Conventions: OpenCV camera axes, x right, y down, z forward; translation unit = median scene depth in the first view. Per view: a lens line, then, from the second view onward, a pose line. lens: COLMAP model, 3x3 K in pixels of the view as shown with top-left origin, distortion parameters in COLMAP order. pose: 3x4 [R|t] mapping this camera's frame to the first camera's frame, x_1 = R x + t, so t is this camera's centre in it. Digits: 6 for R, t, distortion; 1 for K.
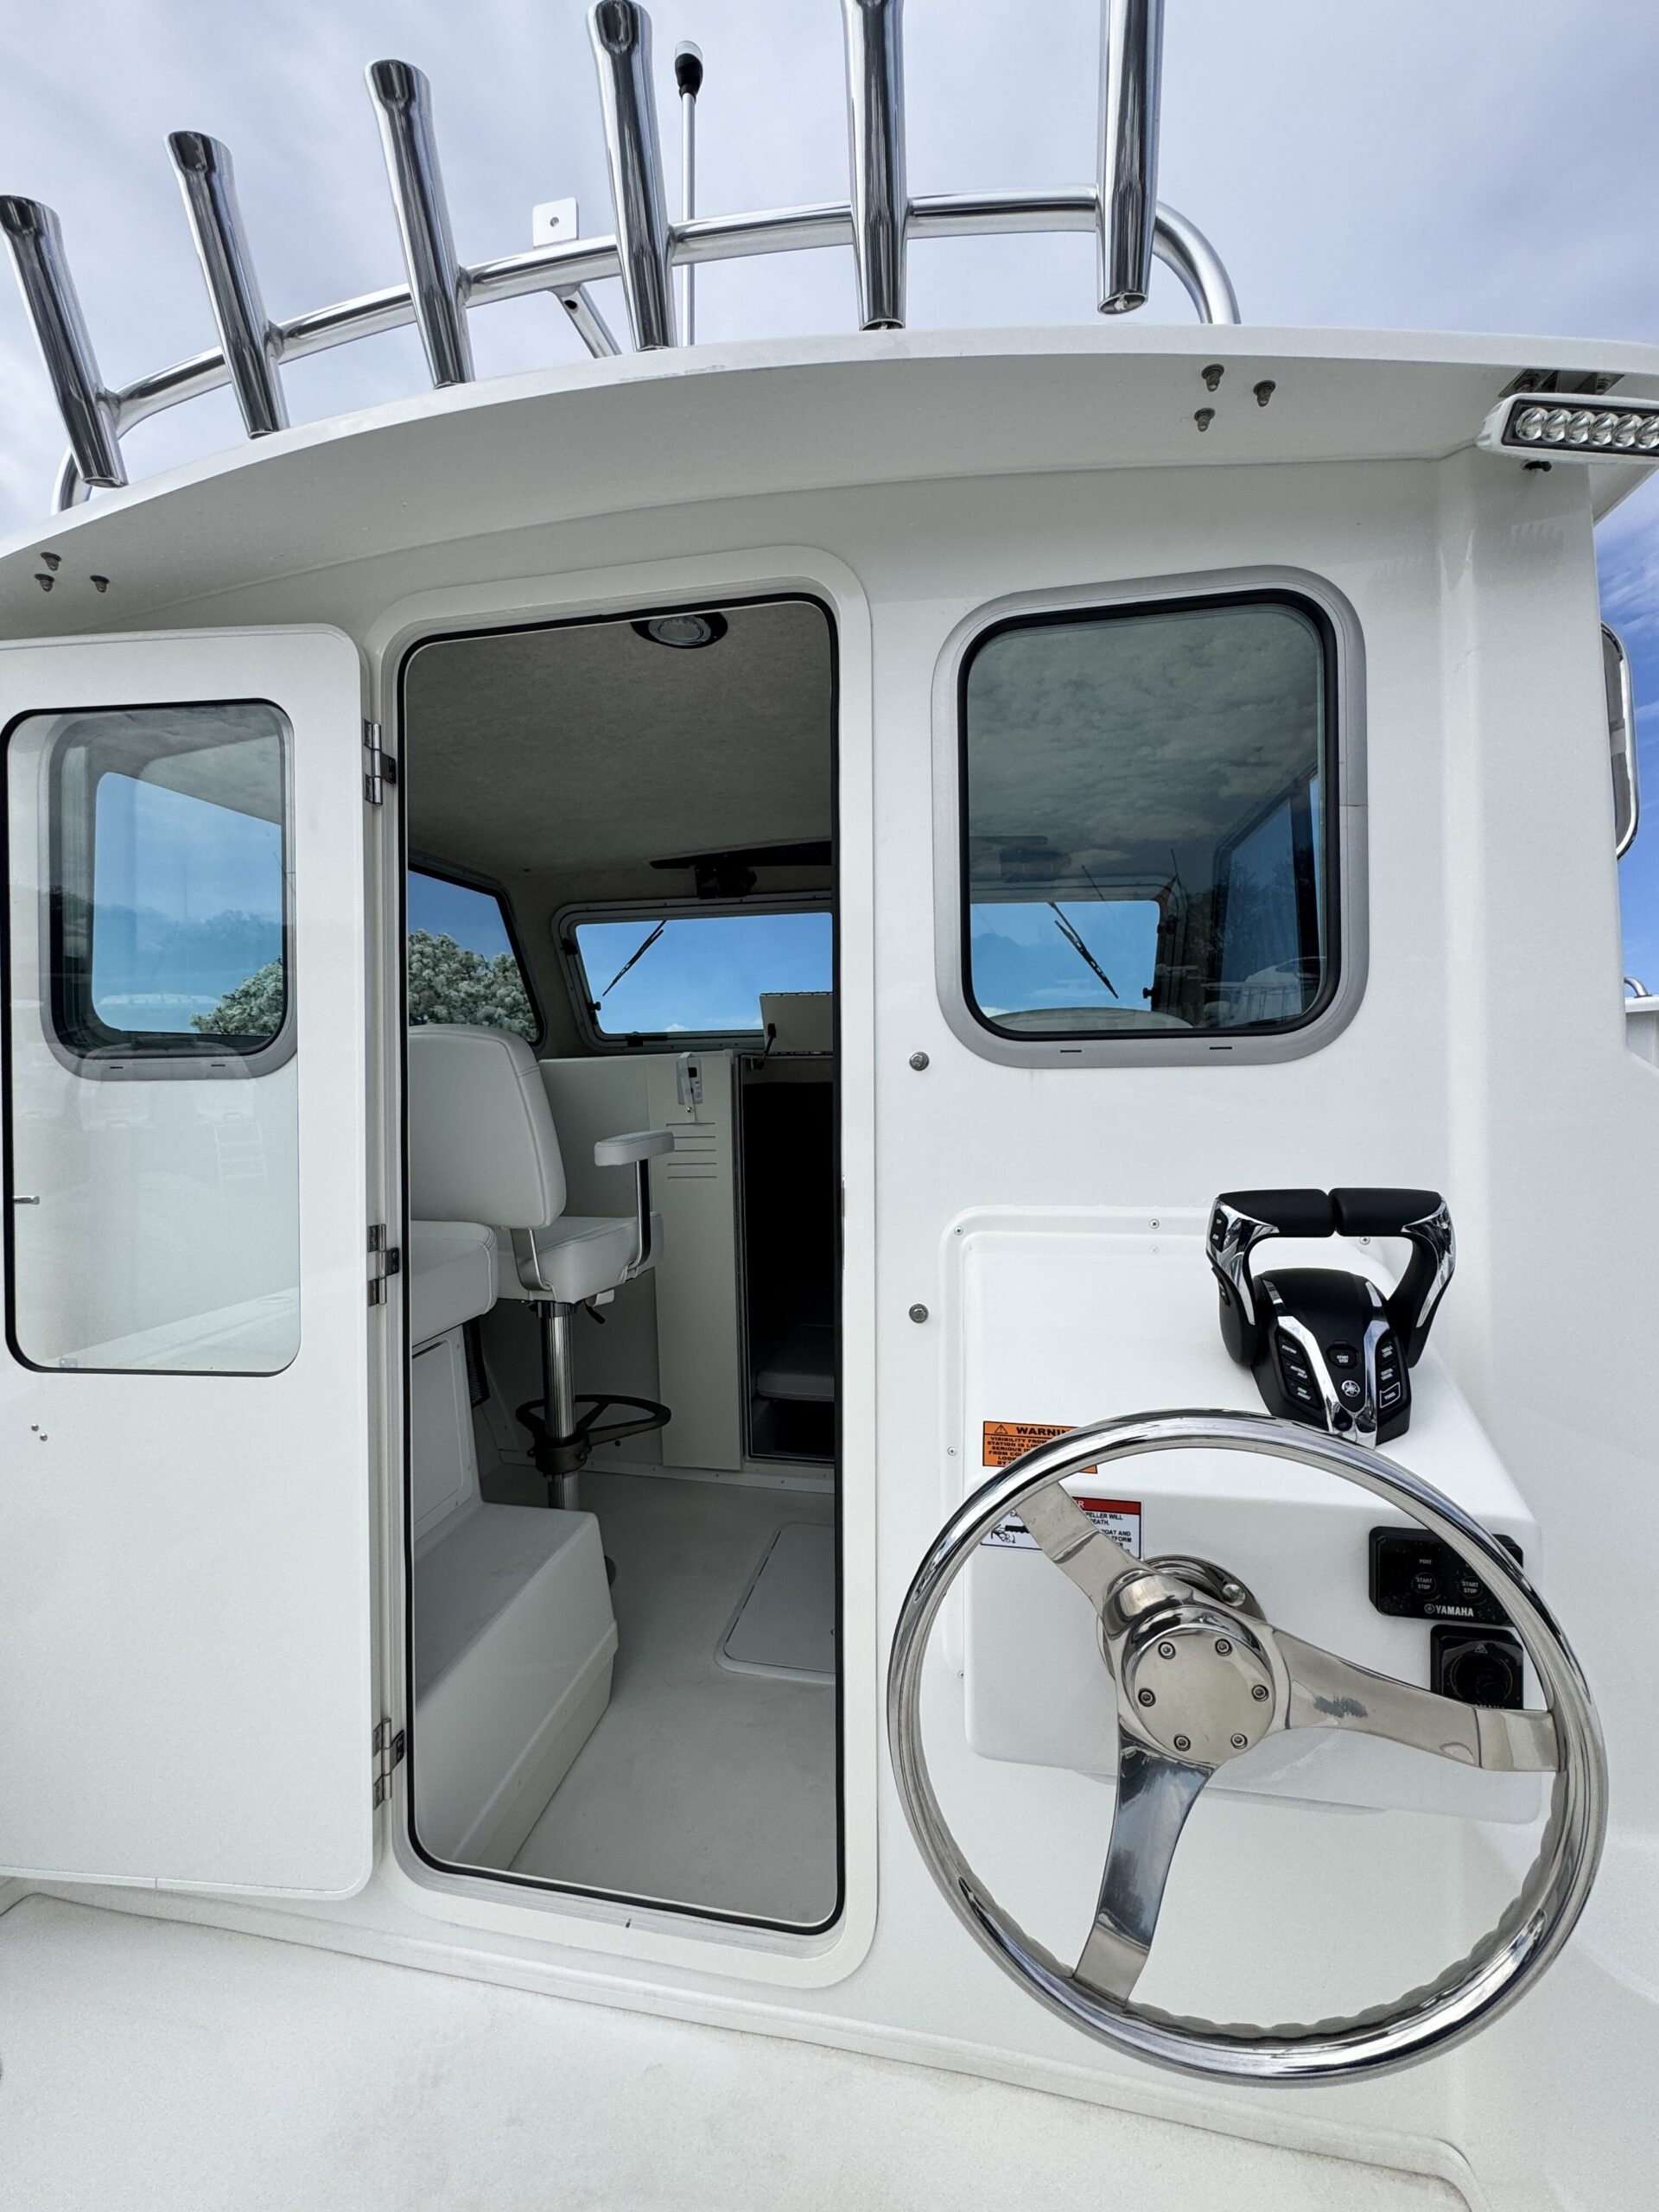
lens RADIAL K [[889.0, 0, 838.1], [0, 889.0, 1109.0], [0, 0, 1]] dist [0.000595, -0.000739]
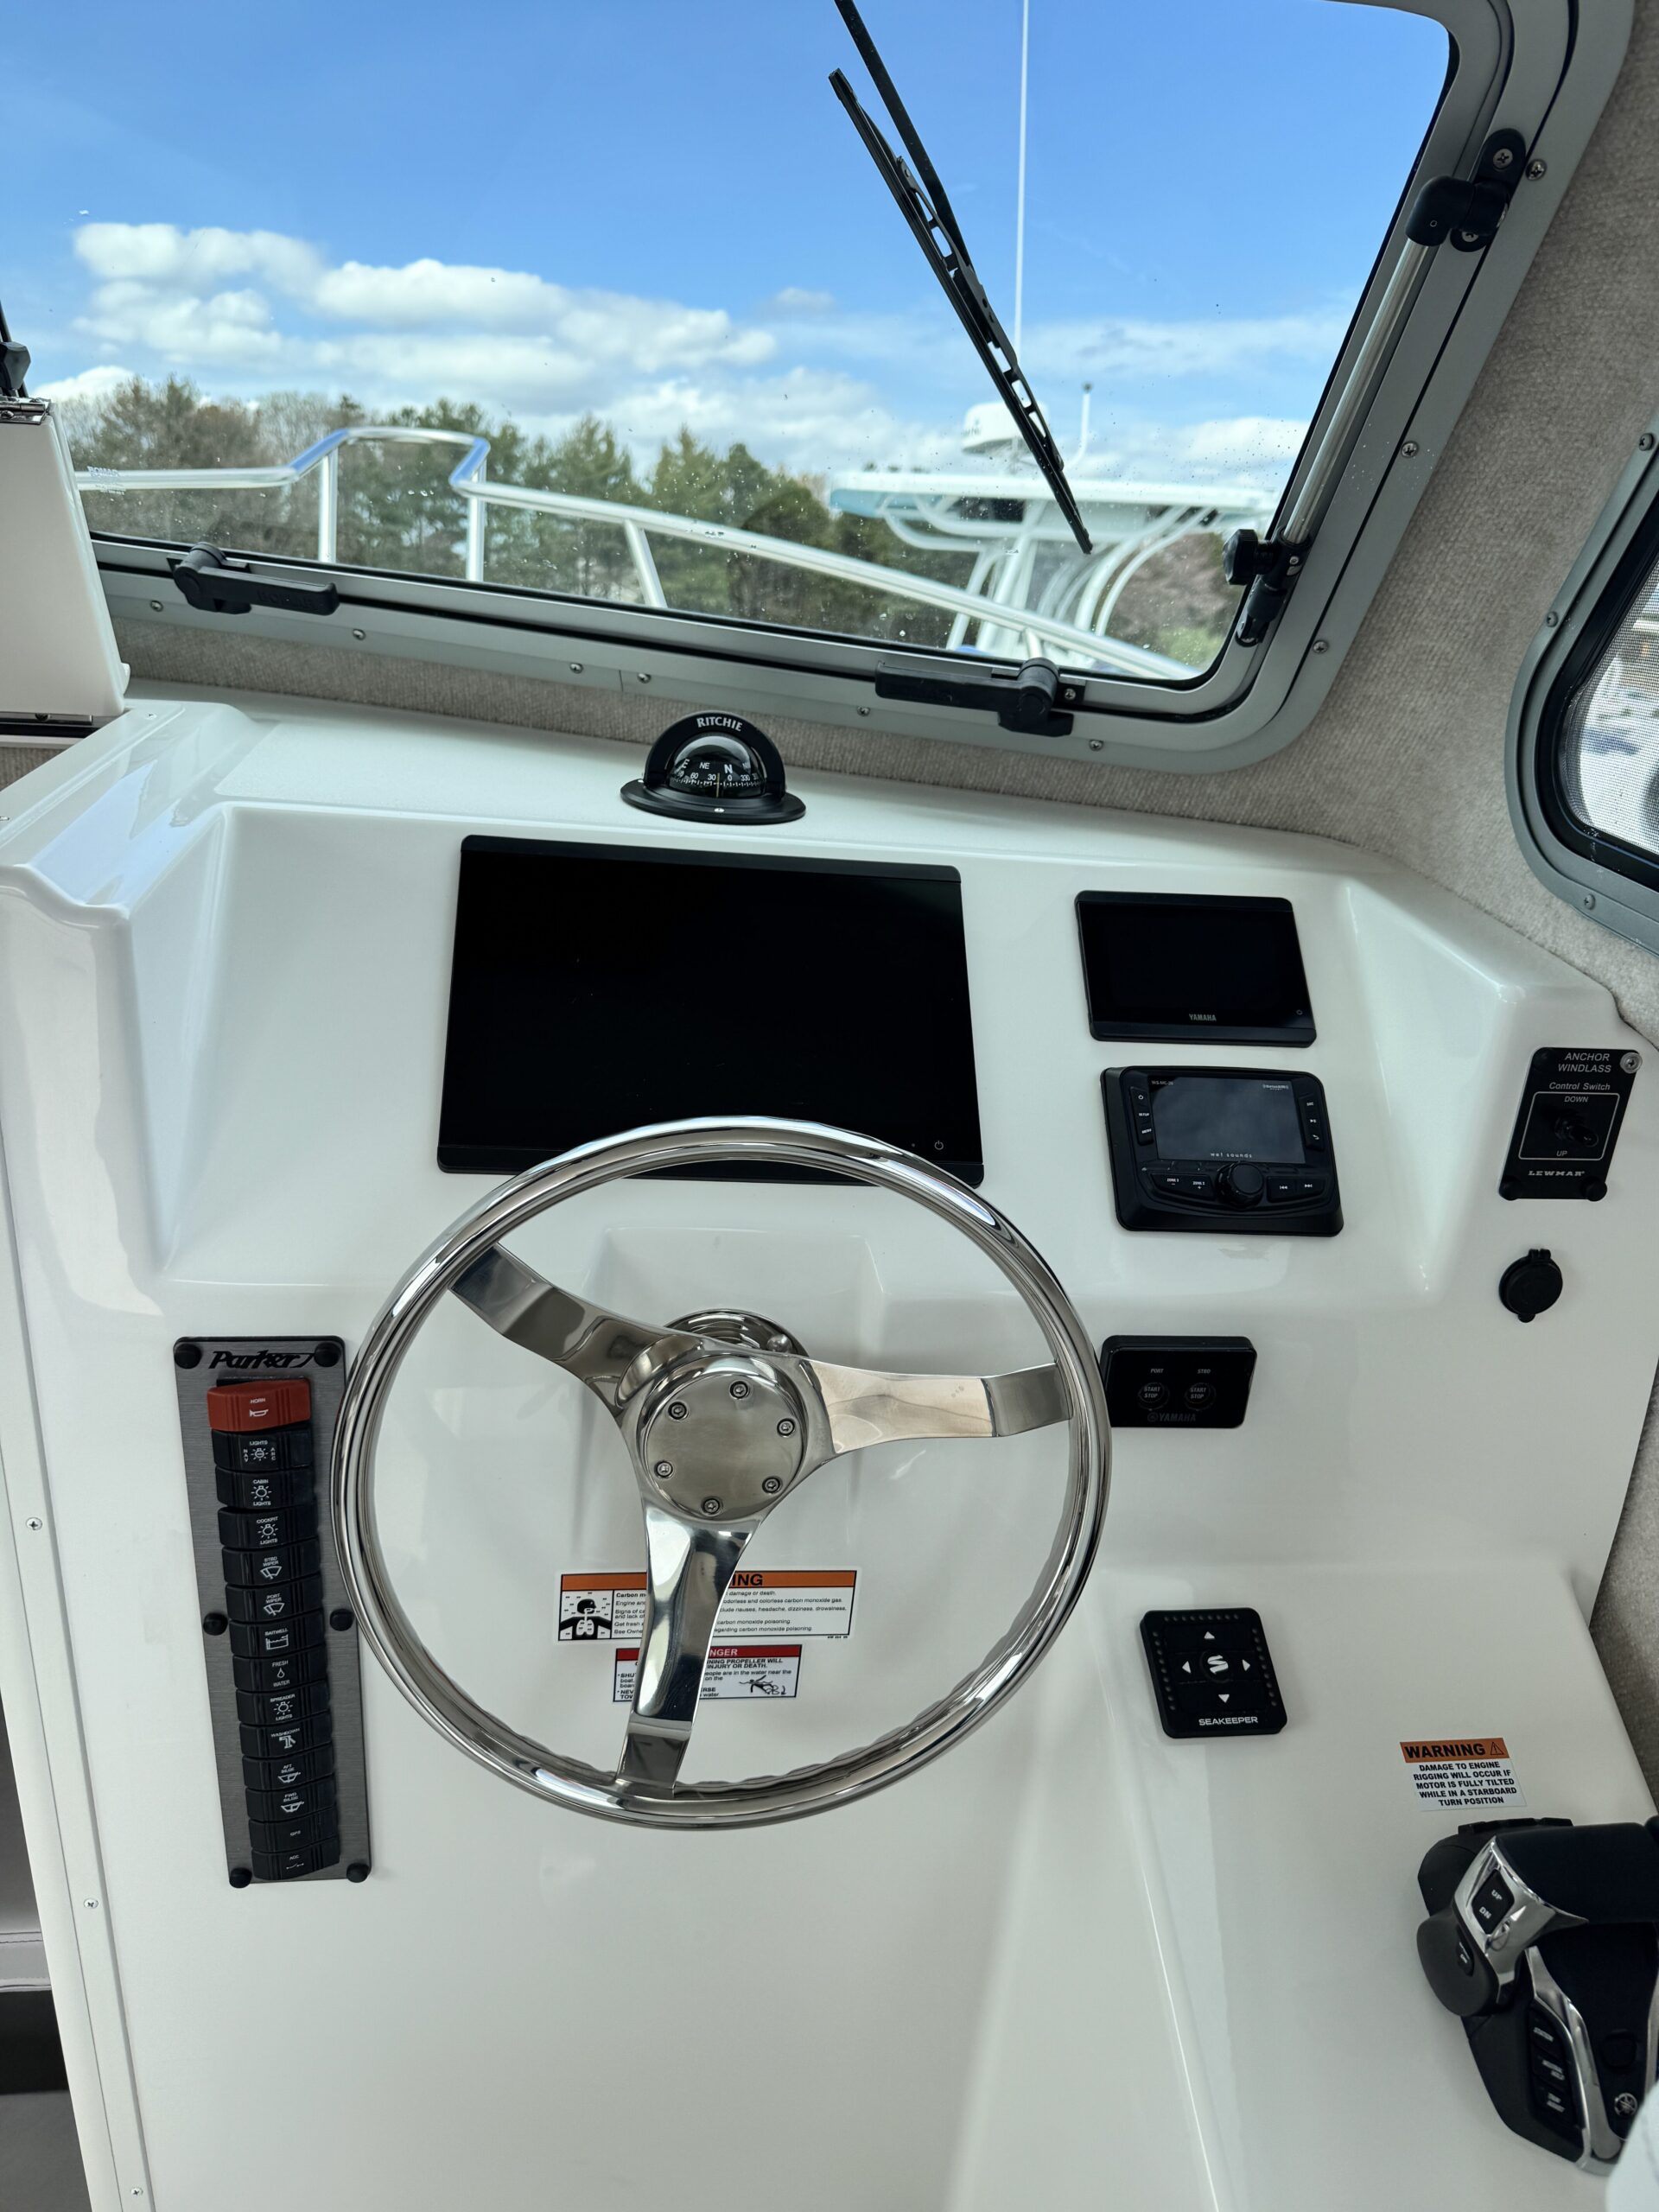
lens RADIAL K [[1551.9, 0, 829.5], [0, 1551.9, 1106.0], [0, 0, 1]] dist [0.031831, -0.053820]
pose [[0.952134, -0.051426, 0.301325, 0.129447], [-0.062026, 0.932739, 0.355177, -0.118653], [-0.299323, -0.356866, 0.884903, 0.596654]]
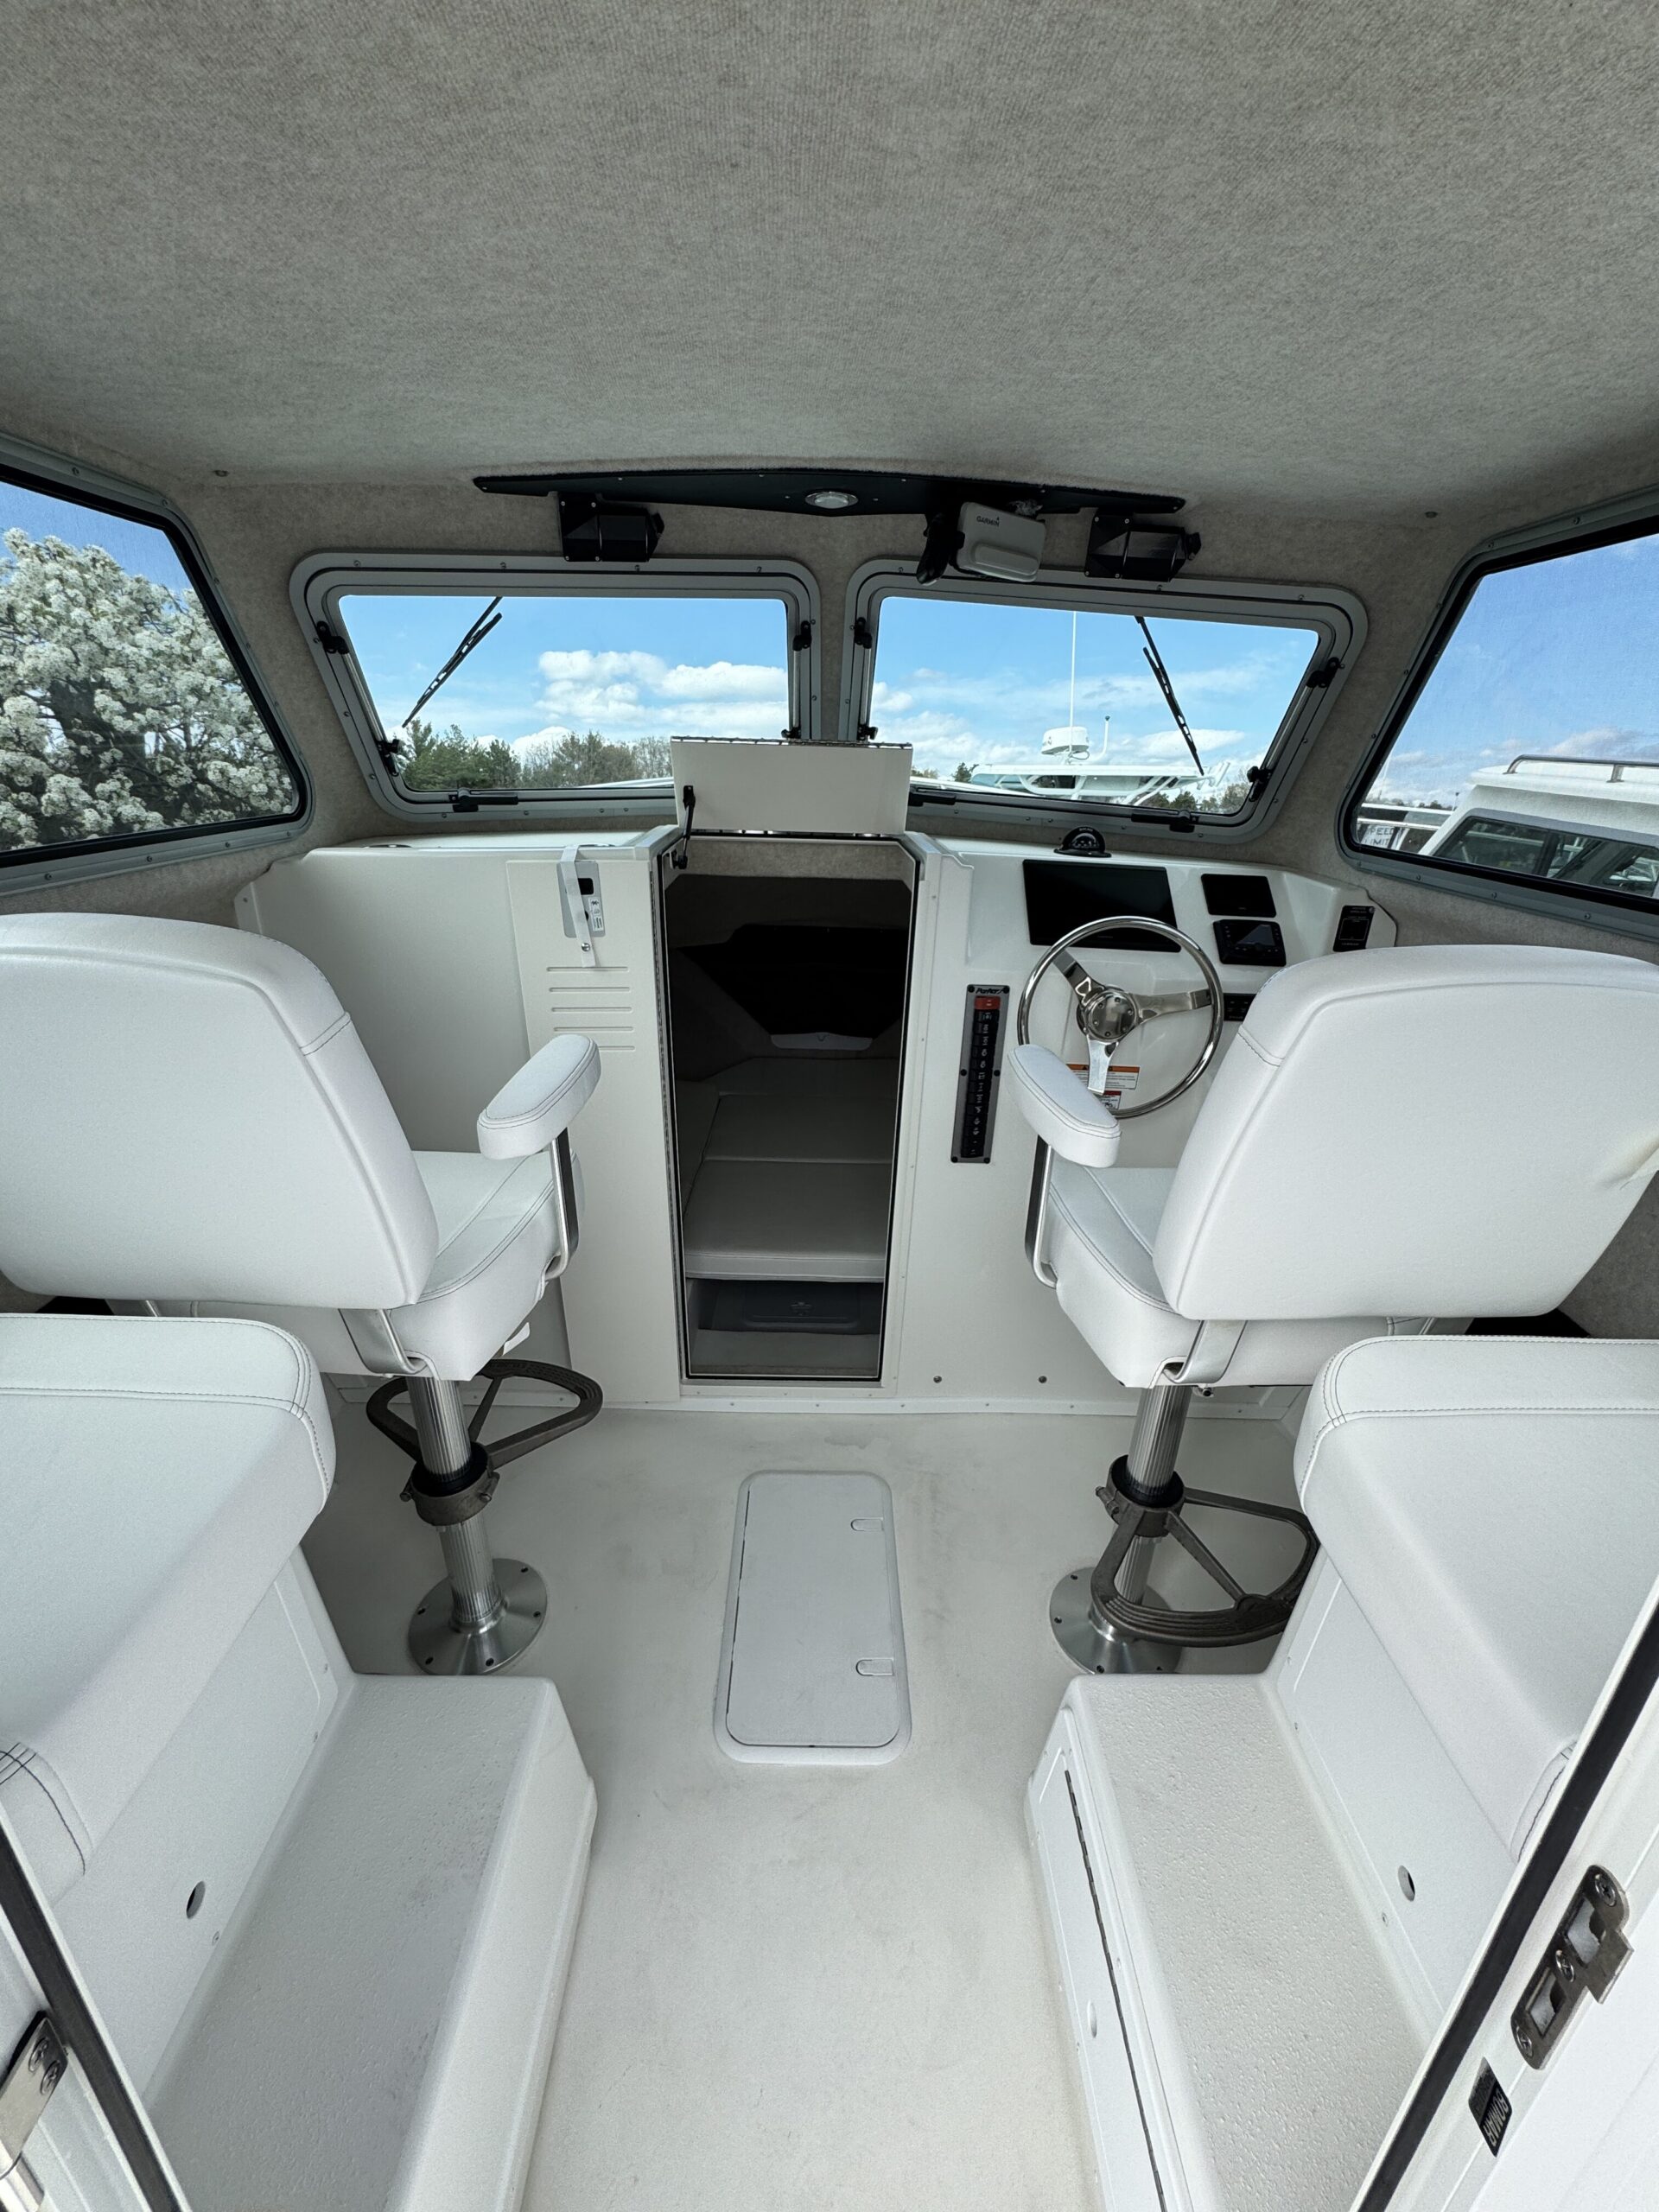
lens RADIAL K [[889.0, 0, 838.1], [0, 889.0, 1109.0], [0, 0, 1]] dist [0.000595, -0.000739]
pose [[0.978926, -0.041449, 0.199965, -0.107389], [-0.029419, 0.940350, 0.338934, -0.097151], [-0.202086, -0.337674, 0.919314, 0.300204]]
